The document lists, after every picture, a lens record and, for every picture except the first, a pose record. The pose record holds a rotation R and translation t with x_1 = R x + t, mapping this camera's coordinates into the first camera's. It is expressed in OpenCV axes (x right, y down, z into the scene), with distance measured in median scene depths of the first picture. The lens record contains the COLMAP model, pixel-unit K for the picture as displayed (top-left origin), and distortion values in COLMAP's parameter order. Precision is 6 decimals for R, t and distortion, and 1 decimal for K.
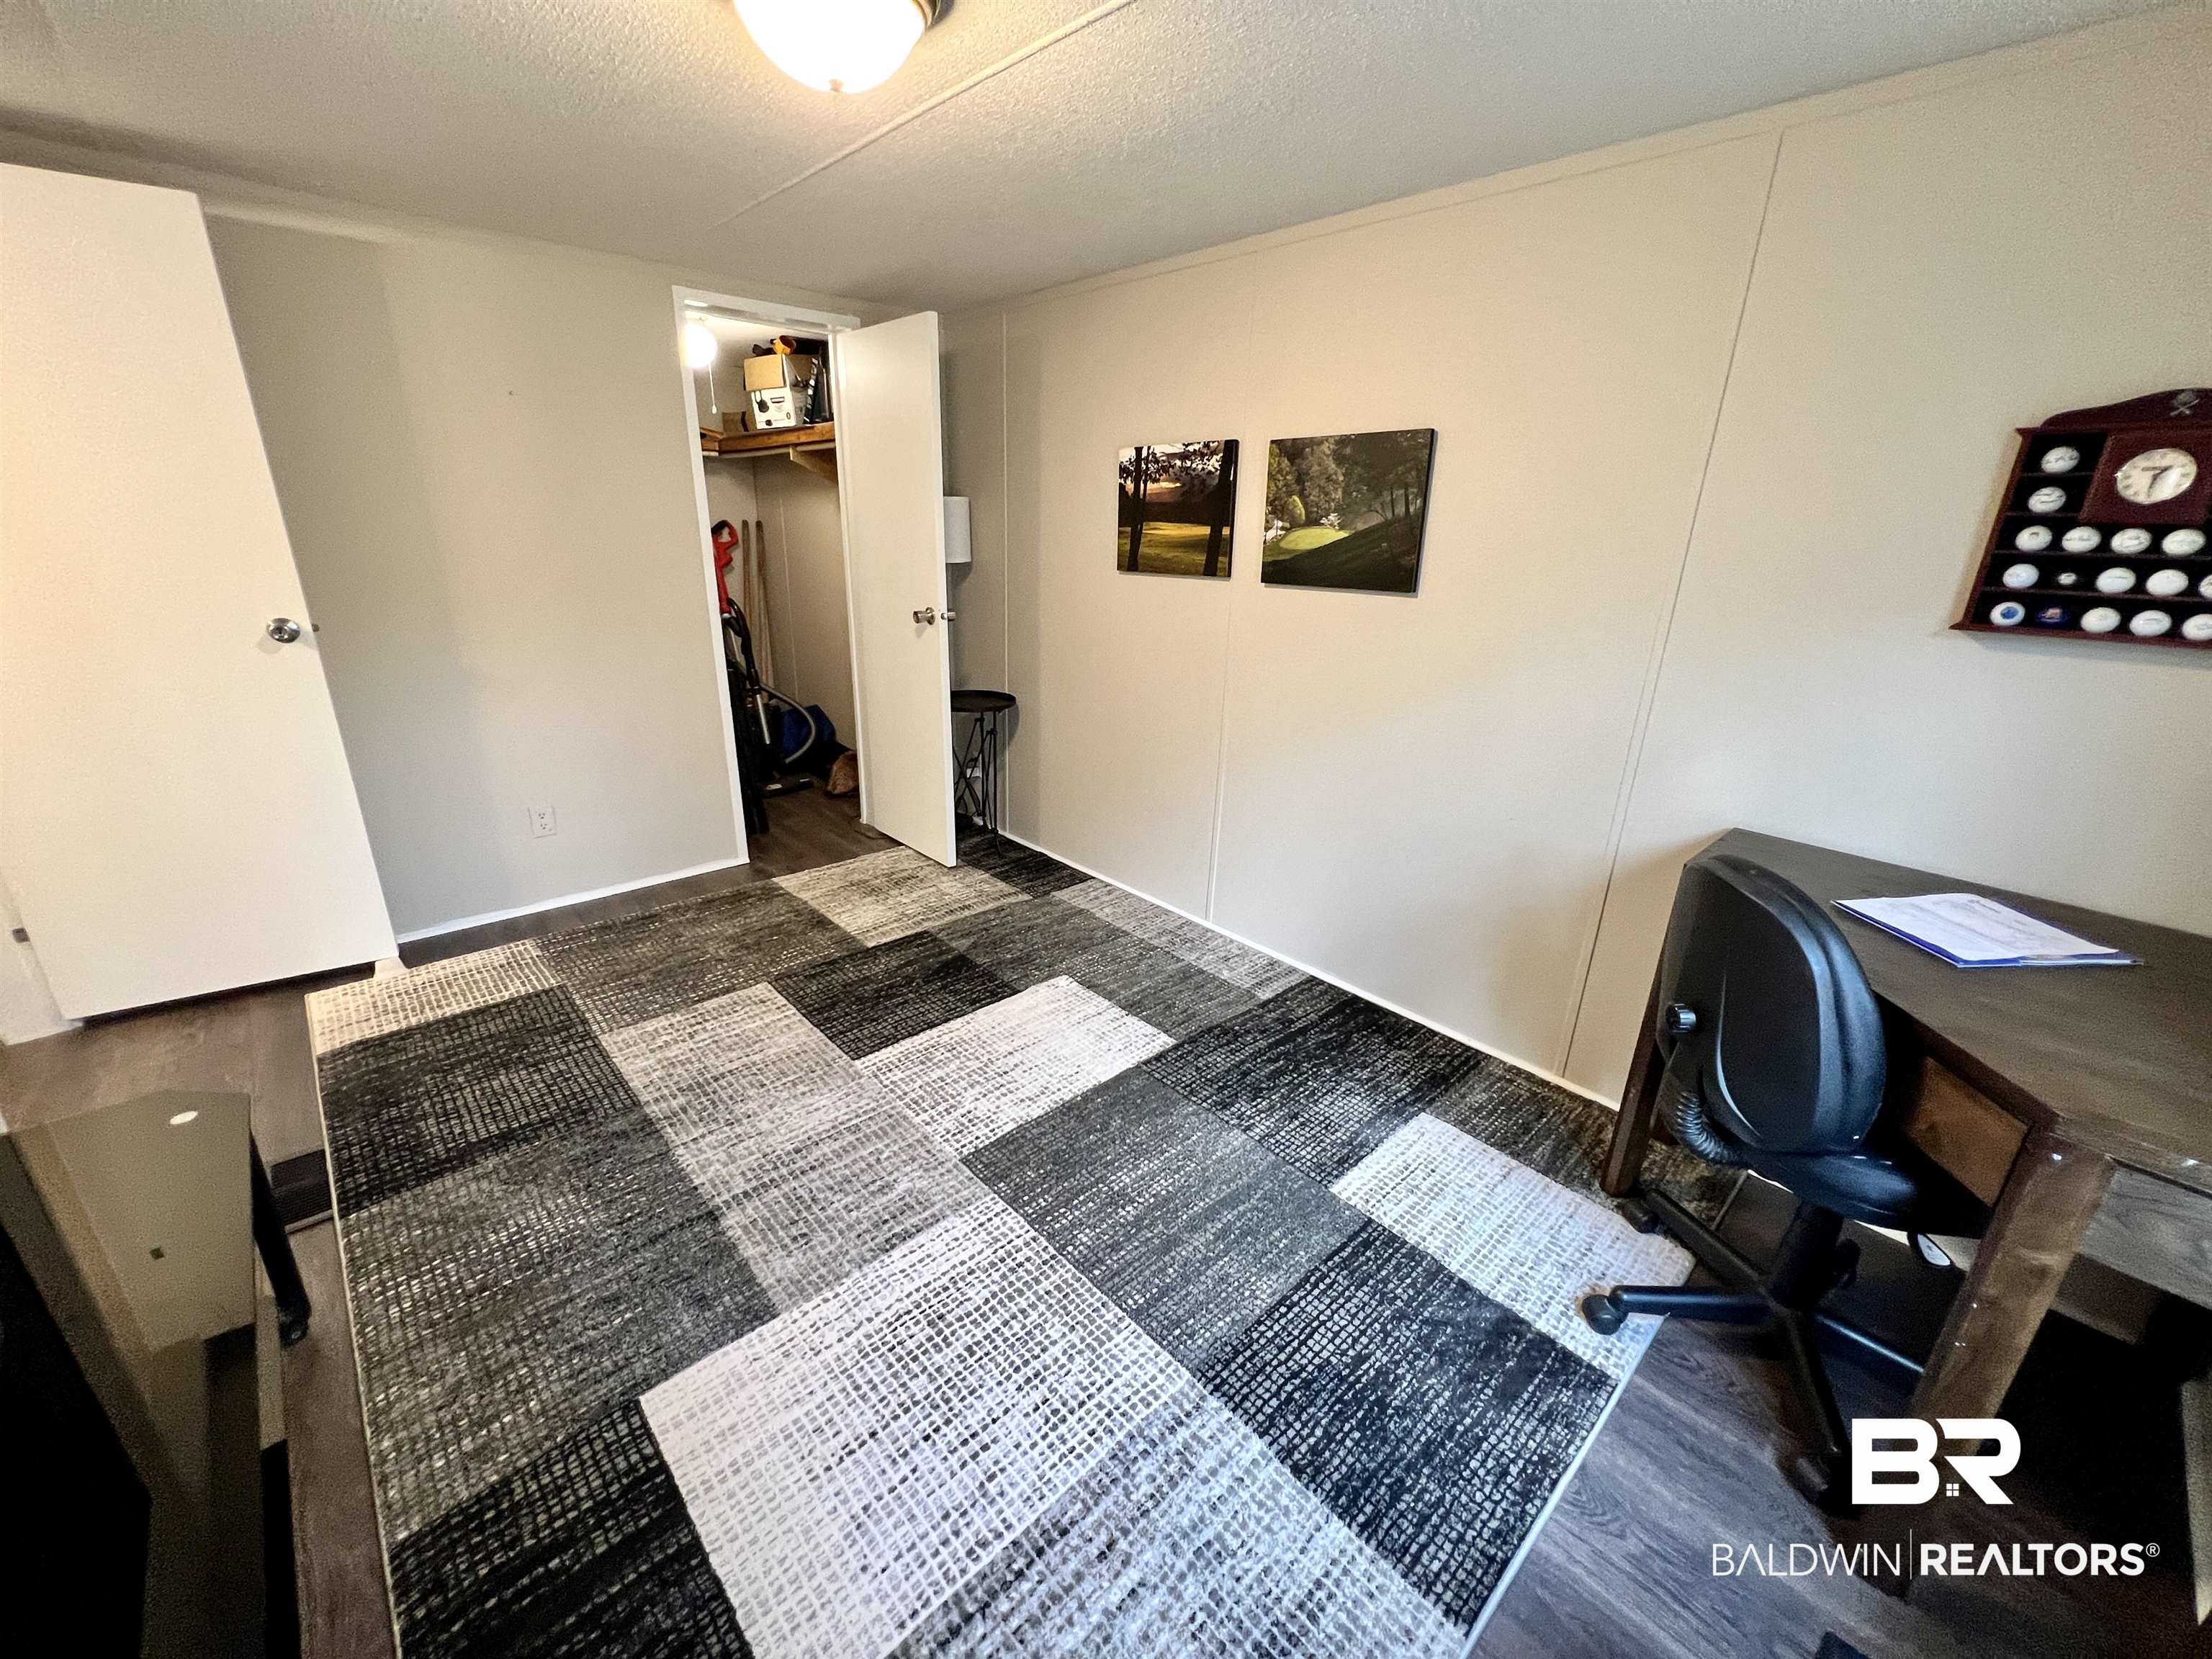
lens RADIAL K [[889.9, 0, 1104.0], [0, 889.9, 831.1], [0, 0, 1]] dist [-0.003245, -0.000138]
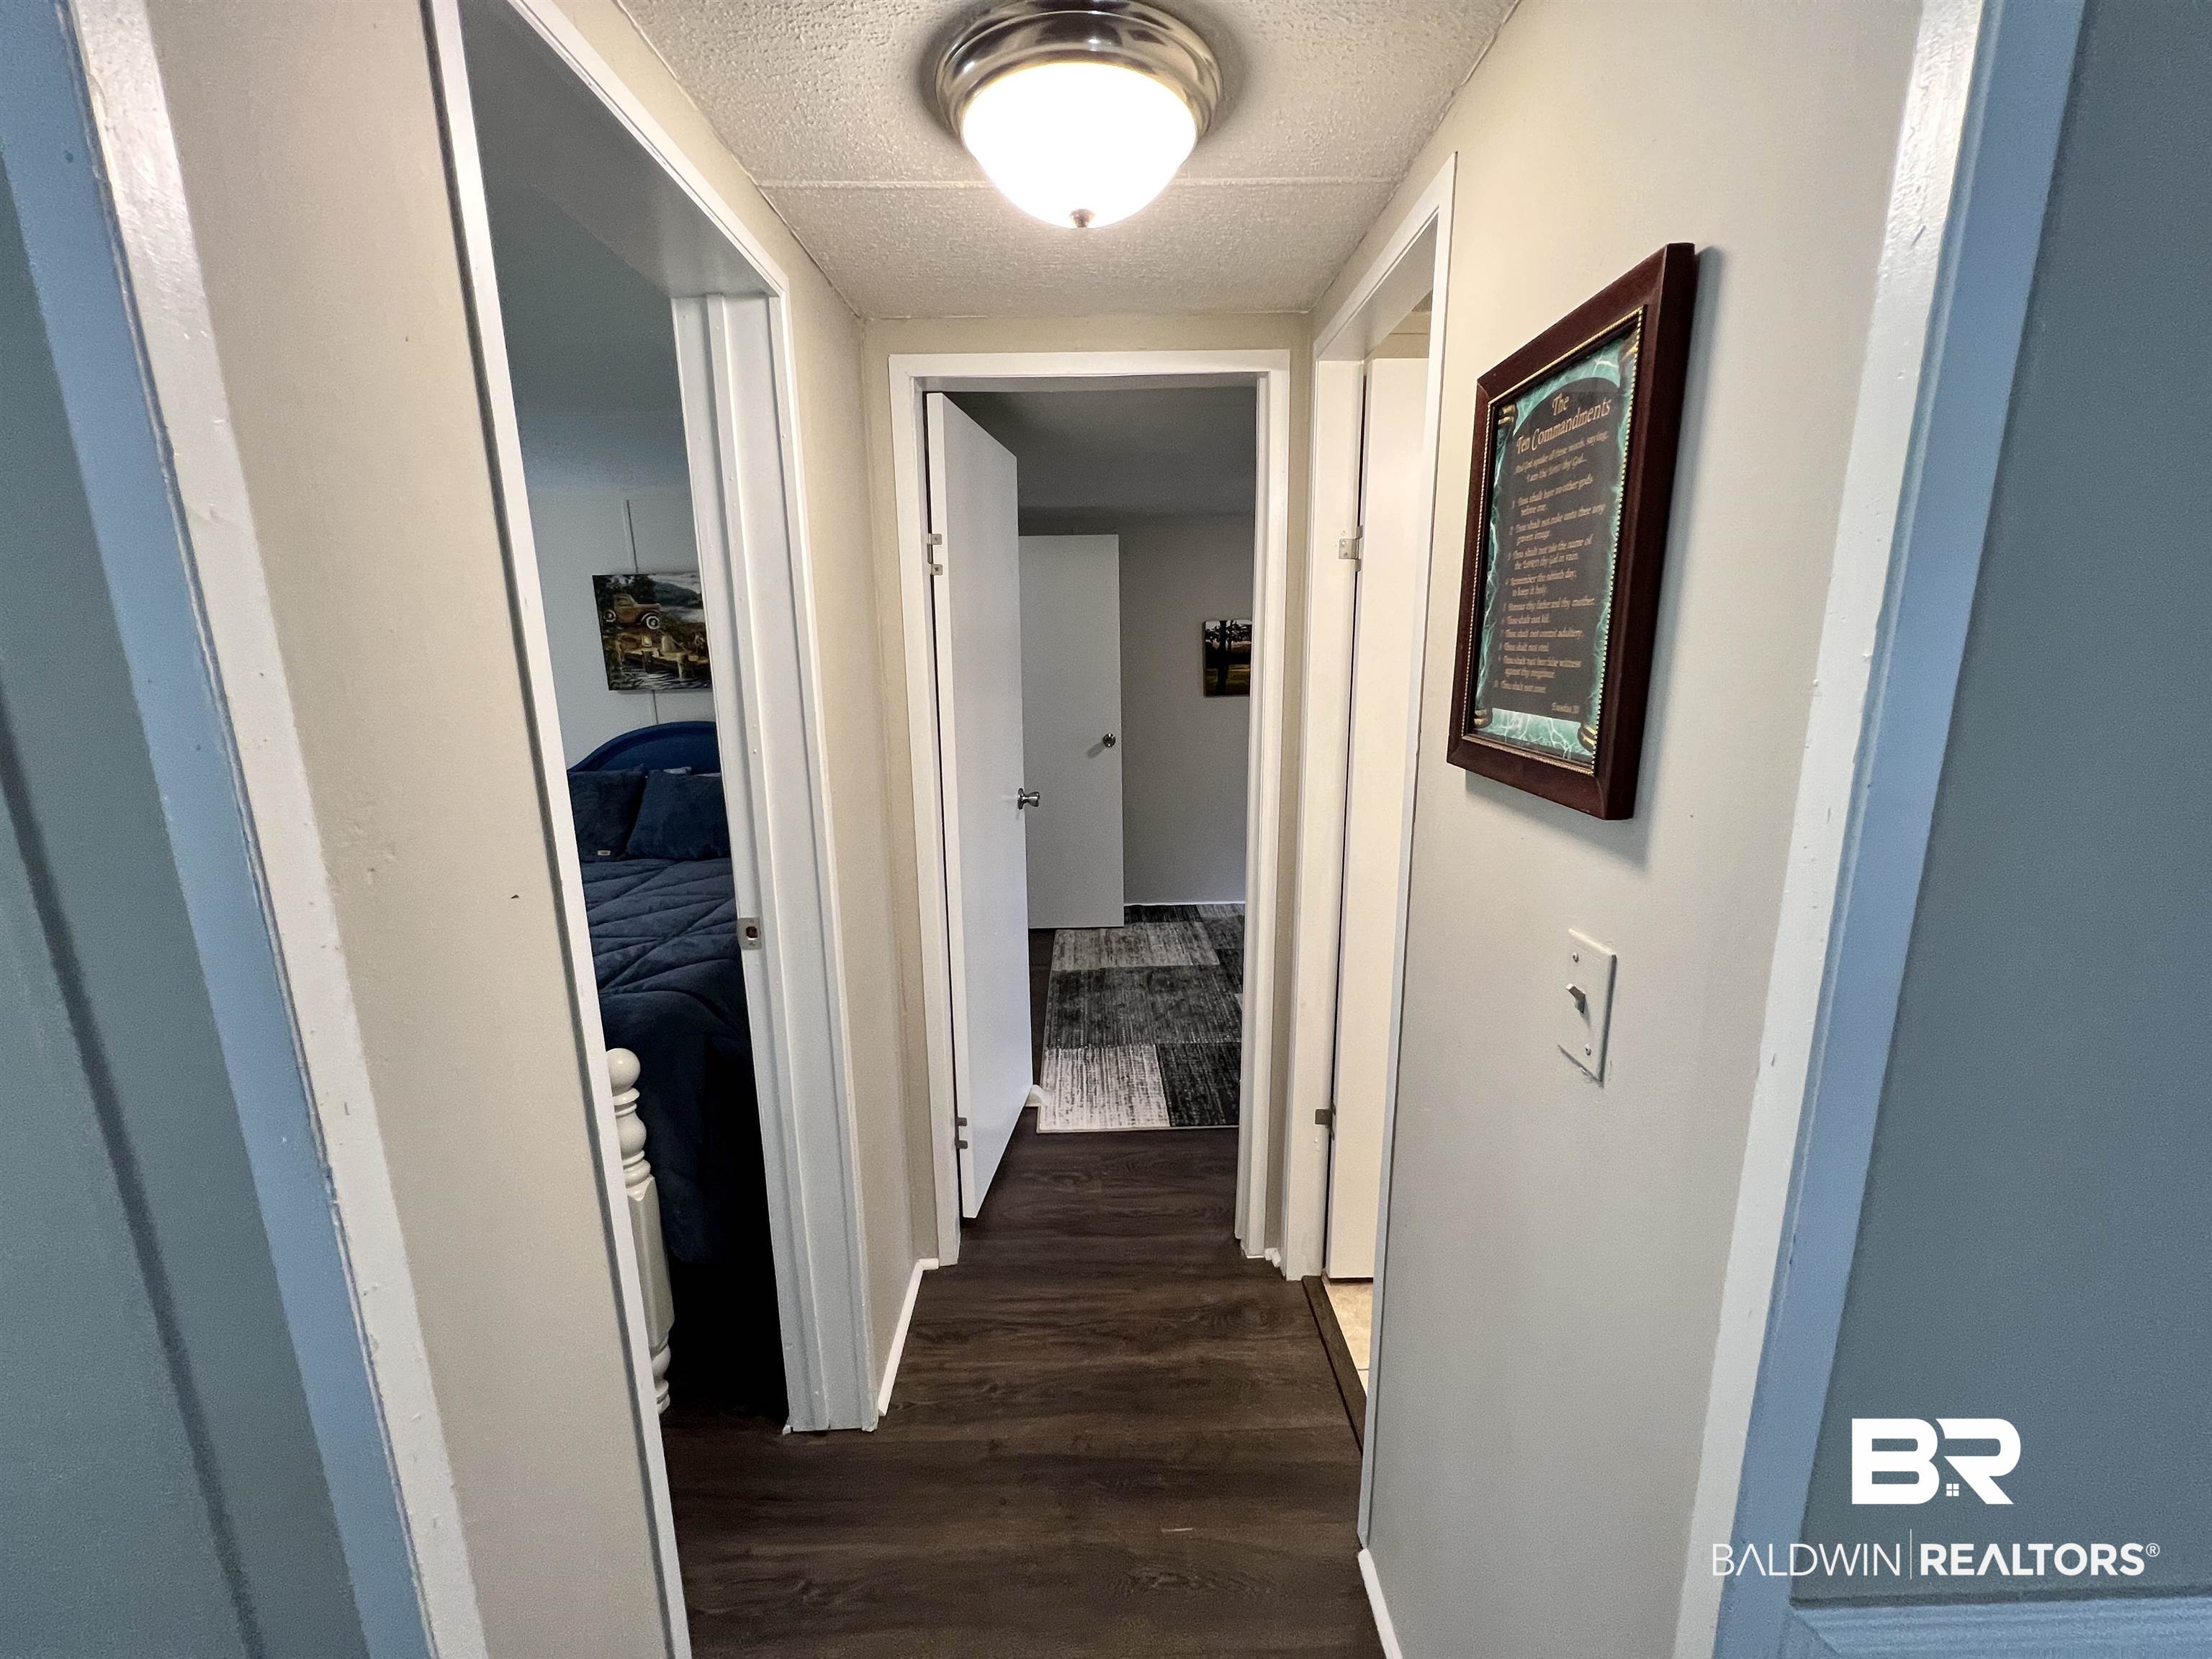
lens RADIAL K [[889.9, 0, 1101.5], [0, 889.9, 824.3], [0, 0, 1]] dist [-0.003245, -0.000138]
pose [[0.662586, -0.194108, 0.723396, -1.318591], [0.285353, 0.958413, -0.004196, -0.126798], [-0.692498, 0.209204, 0.690421, 0.102716]]
